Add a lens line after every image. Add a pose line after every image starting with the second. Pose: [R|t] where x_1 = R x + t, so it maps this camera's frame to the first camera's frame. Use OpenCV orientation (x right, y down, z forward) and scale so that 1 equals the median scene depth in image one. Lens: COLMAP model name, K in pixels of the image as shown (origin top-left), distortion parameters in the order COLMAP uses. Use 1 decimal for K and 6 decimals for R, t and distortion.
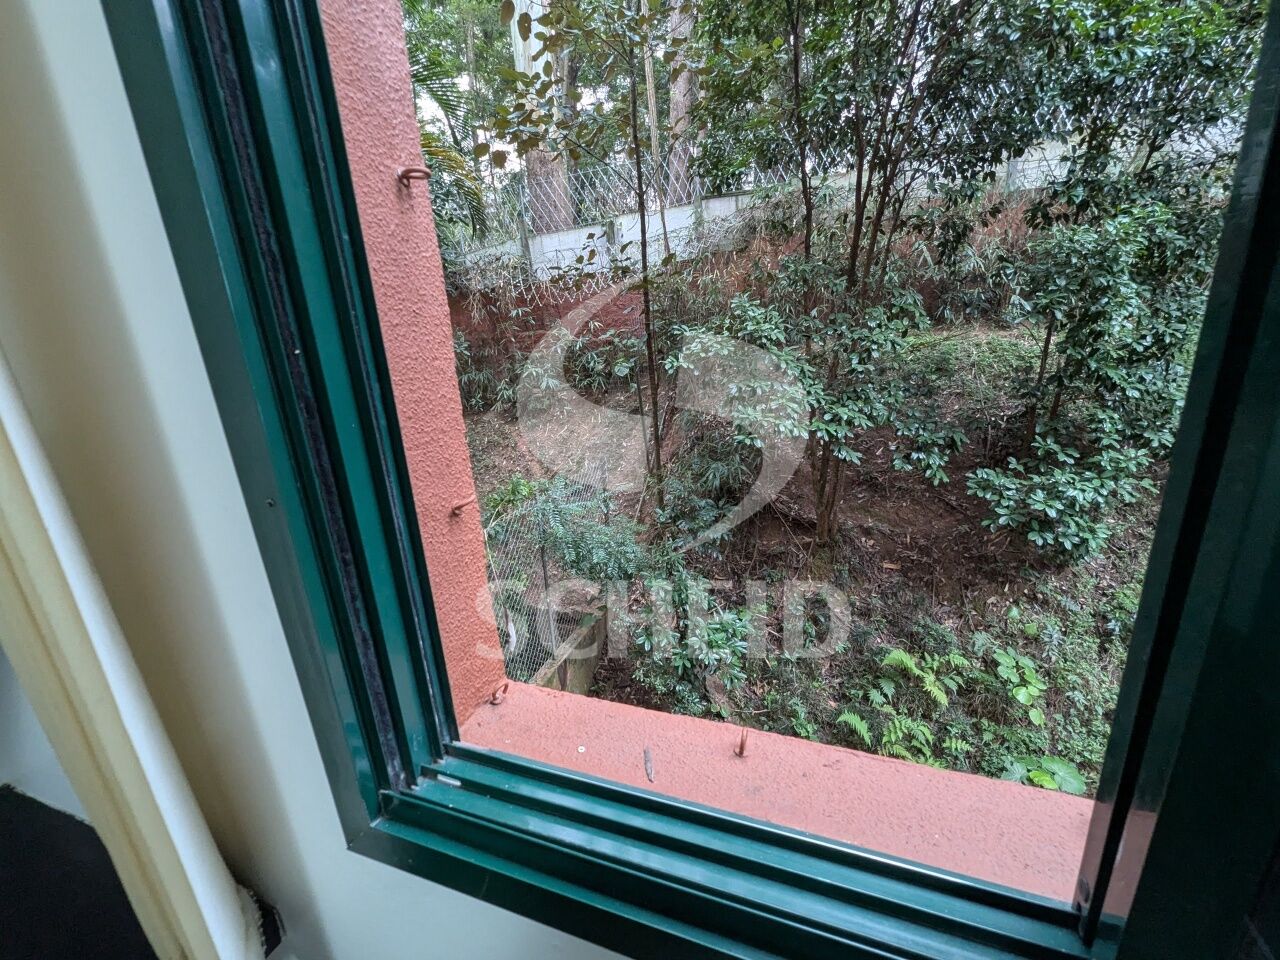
lens RADIAL K [[522.9, 0, 647.7], [0, 522.9, 485.6], [0, 0, 1]] dist [0.003030, 0.000179]
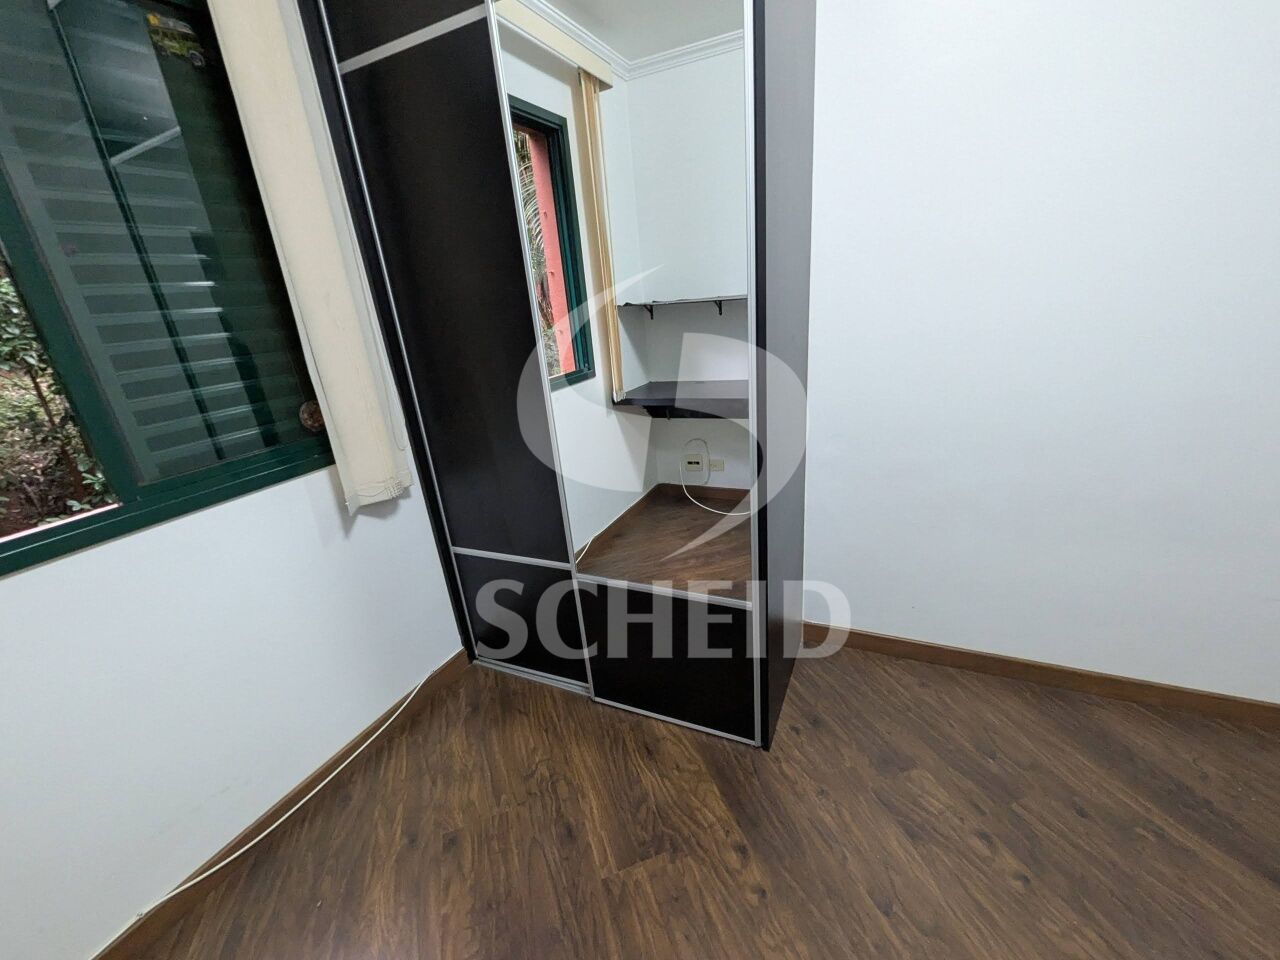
lens RADIAL K [[522.9, 0, 640.5], [0, 522.9, 486.0], [0, 0, 1]] dist [0.003030, 0.000179]
pose [[0.093086, -0.298292, 0.949925, -0.144350], [0.371975, 0.895403, 0.244720, 0.077437], [-0.923563, 0.330568, 0.194307, -0.204920]]
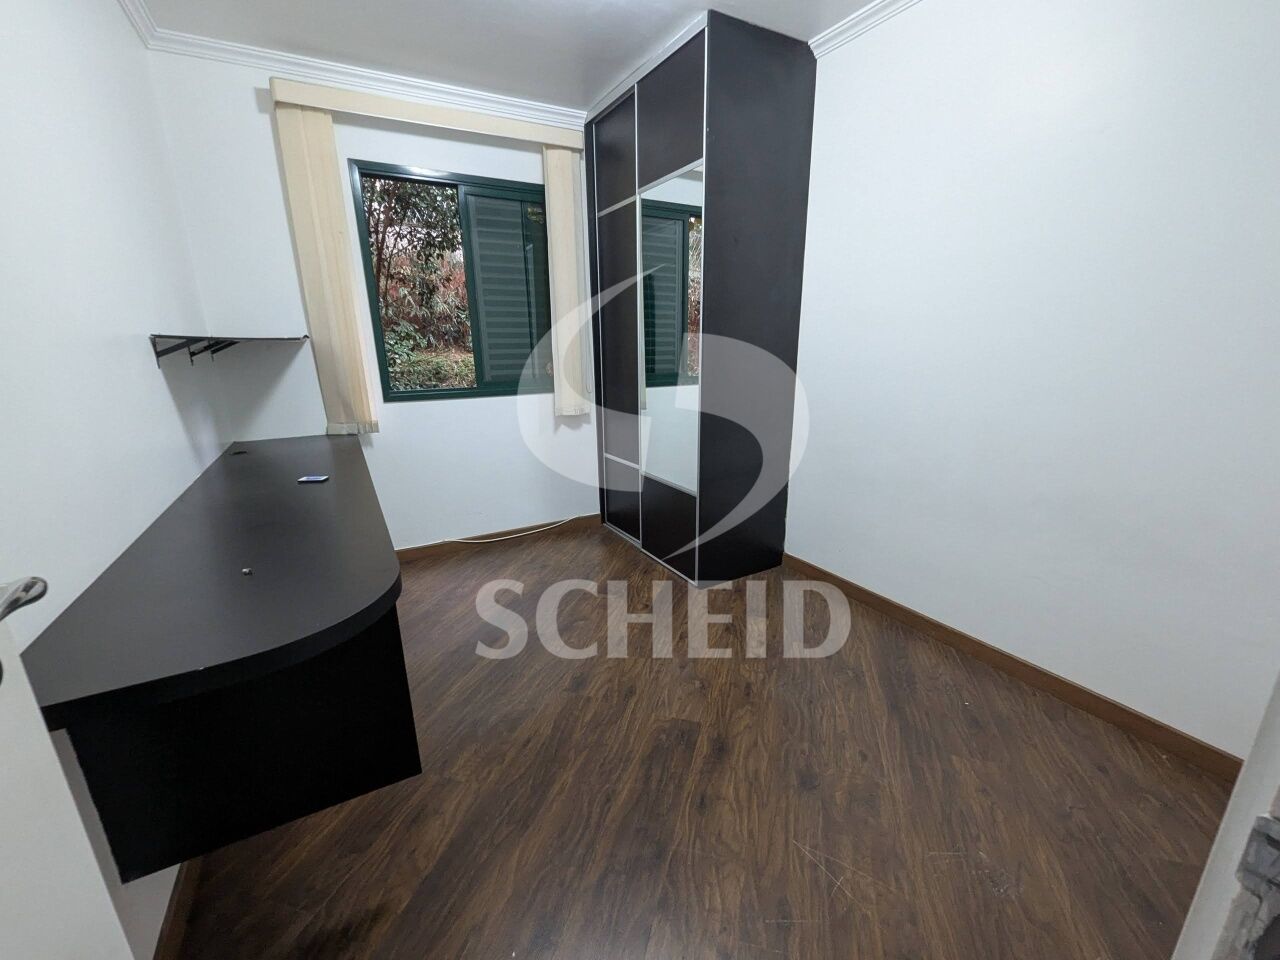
lens RADIAL K [[522.9, 0, 643.0], [0, 522.9, 479.9], [0, 0, 1]] dist [0.003030, 0.000179]
pose [[0.634906, -0.157367, 0.756393, -0.243924], [0.205563, 0.978154, 0.030957, 0.142366], [-0.744740, 0.135831, 0.653385, -0.371899]]
